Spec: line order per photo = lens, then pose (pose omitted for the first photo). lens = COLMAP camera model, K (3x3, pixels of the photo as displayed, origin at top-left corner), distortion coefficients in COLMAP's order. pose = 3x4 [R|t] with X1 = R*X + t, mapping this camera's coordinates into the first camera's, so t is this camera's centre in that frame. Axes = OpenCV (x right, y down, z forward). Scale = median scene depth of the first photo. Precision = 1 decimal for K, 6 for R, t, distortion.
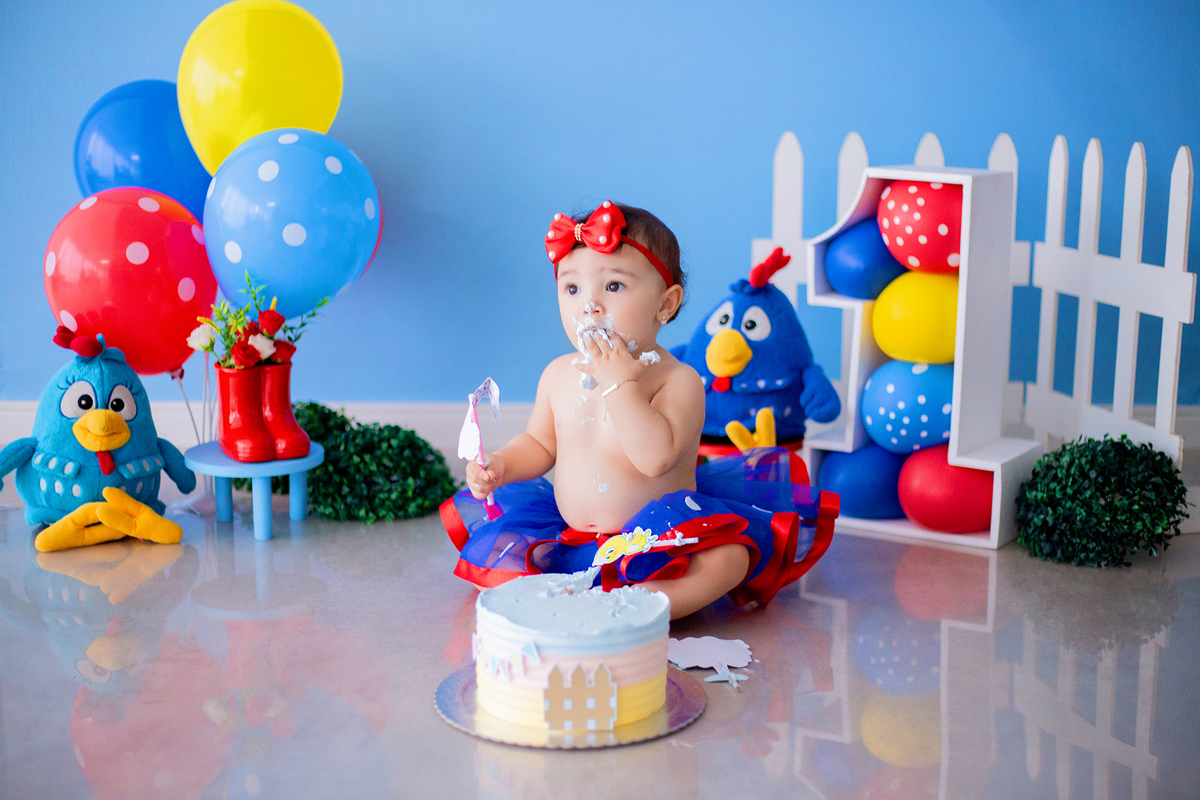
lens RADIAL K [[1835.1, 0, 579.4], [0, 1835.1, 393.5], [0, 0, 1]] dist [-0.117503, 0.000000]
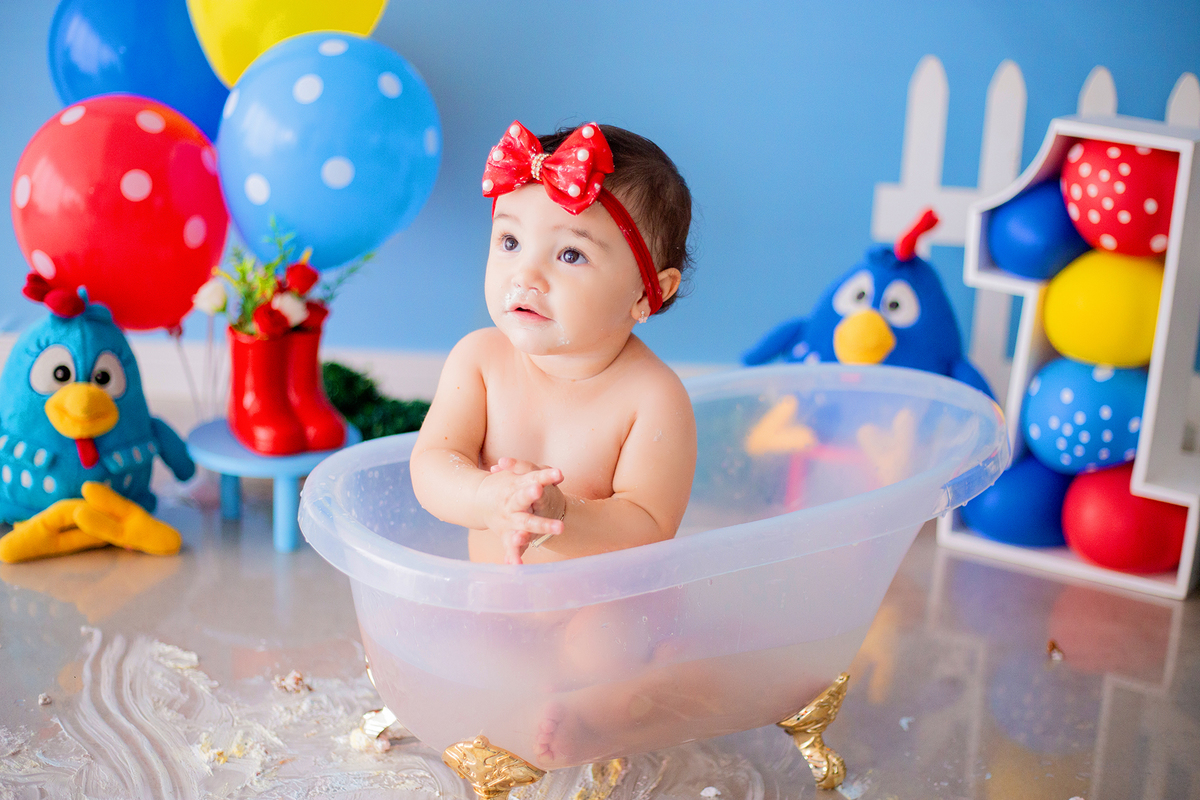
lens RADIAL K [[1835.1, 0, 581.7], [0, 1835.1, 389.8], [0, 0, 1]] dist [-0.117503, 0.000000]
pose [[0.998548, 0.041374, 0.034486, -0.072568], [-0.044056, 0.995736, 0.081043, -0.061618], [-0.030986, -0.082445, 0.996114, 0.203953]]
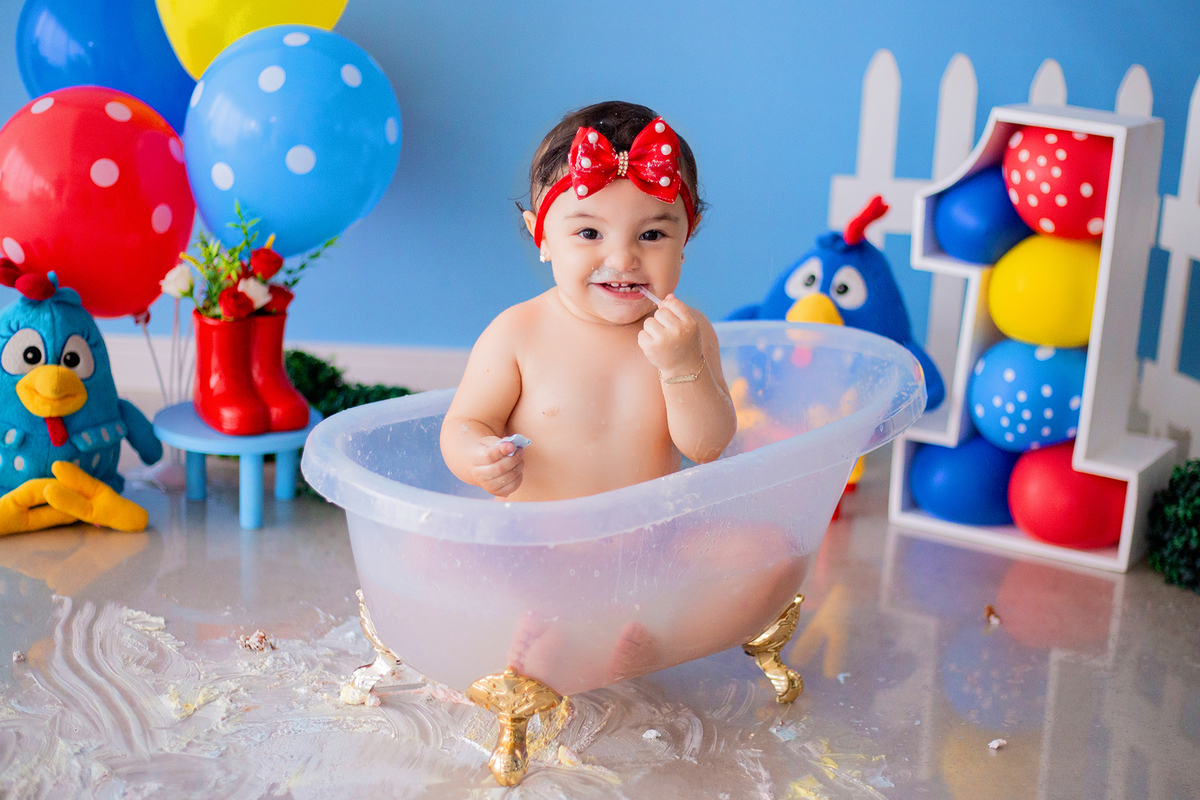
lens RADIAL K [[1986.3, 0, 621.4], [0, 1986.3, 393.7], [0, 0, 1]] dist [-0.113982, 0.000000]
pose [[0.997620, 0.038201, 0.057398, -0.058389], [-0.041851, 0.997085, 0.063799, -0.044758], [-0.054794, -0.066049, 0.996311, 0.108754]]
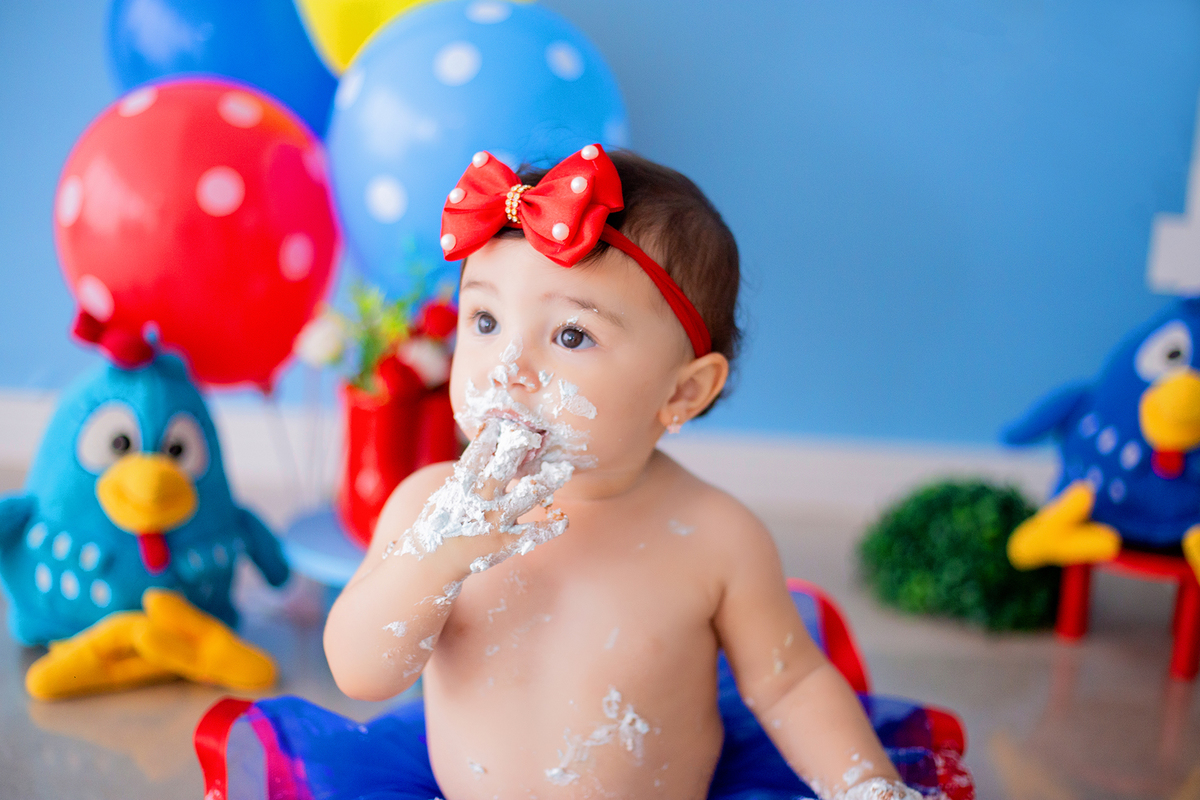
lens RADIAL K [[1835.1, 0, 519.7], [0, 1835.1, 382.7], [0, 0, 1]] dist [-0.117503, 0.000000]
pose [[0.998472, 0.054797, -0.007091, -0.139396], [-0.054509, 0.997865, 0.035978, -0.042403], [0.009047, -0.035536, 0.999327, 0.411550]]
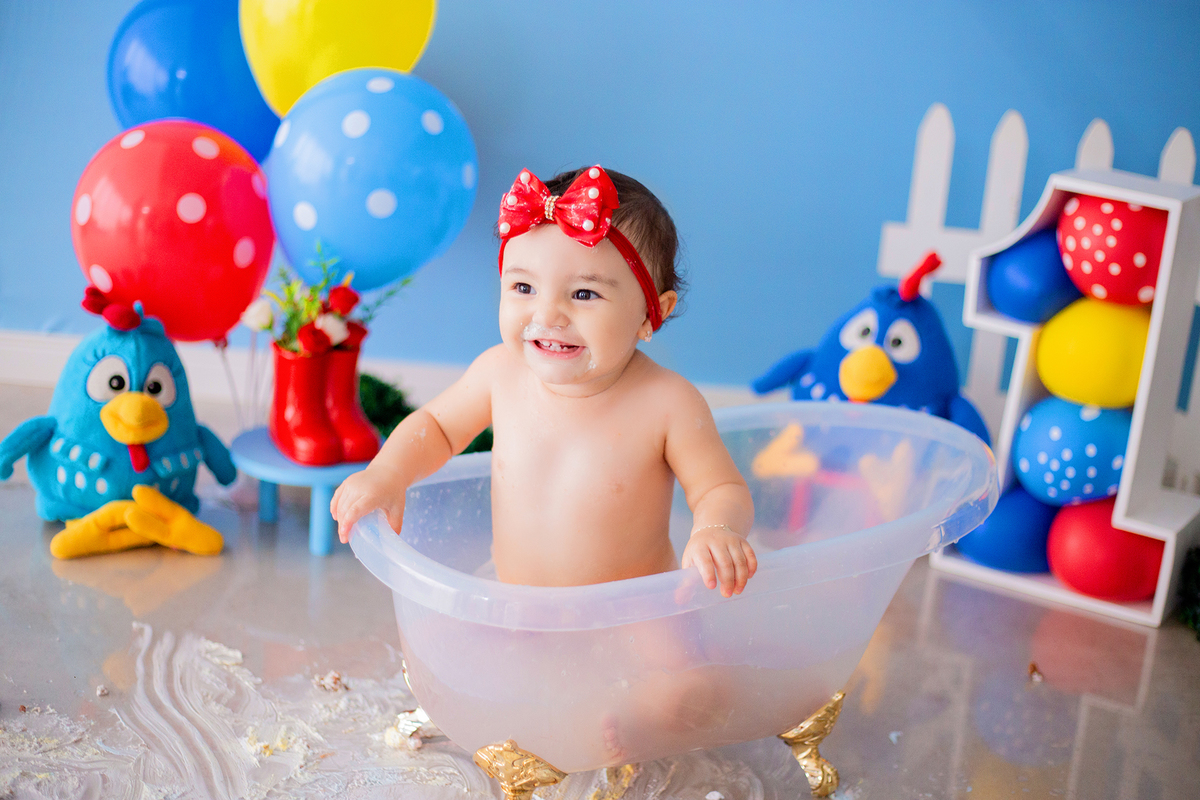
lens RADIAL K [[1835.1, 0, 586.6], [0, 1835.1, 382.3], [0, 0, 1]] dist [-0.117503, 0.000000]
pose [[0.996508, 0.073888, 0.038891, -0.086671], [-0.076980, 0.993390, 0.085152, -0.083394], [-0.032342, -0.087849, 0.995609, 0.150622]]
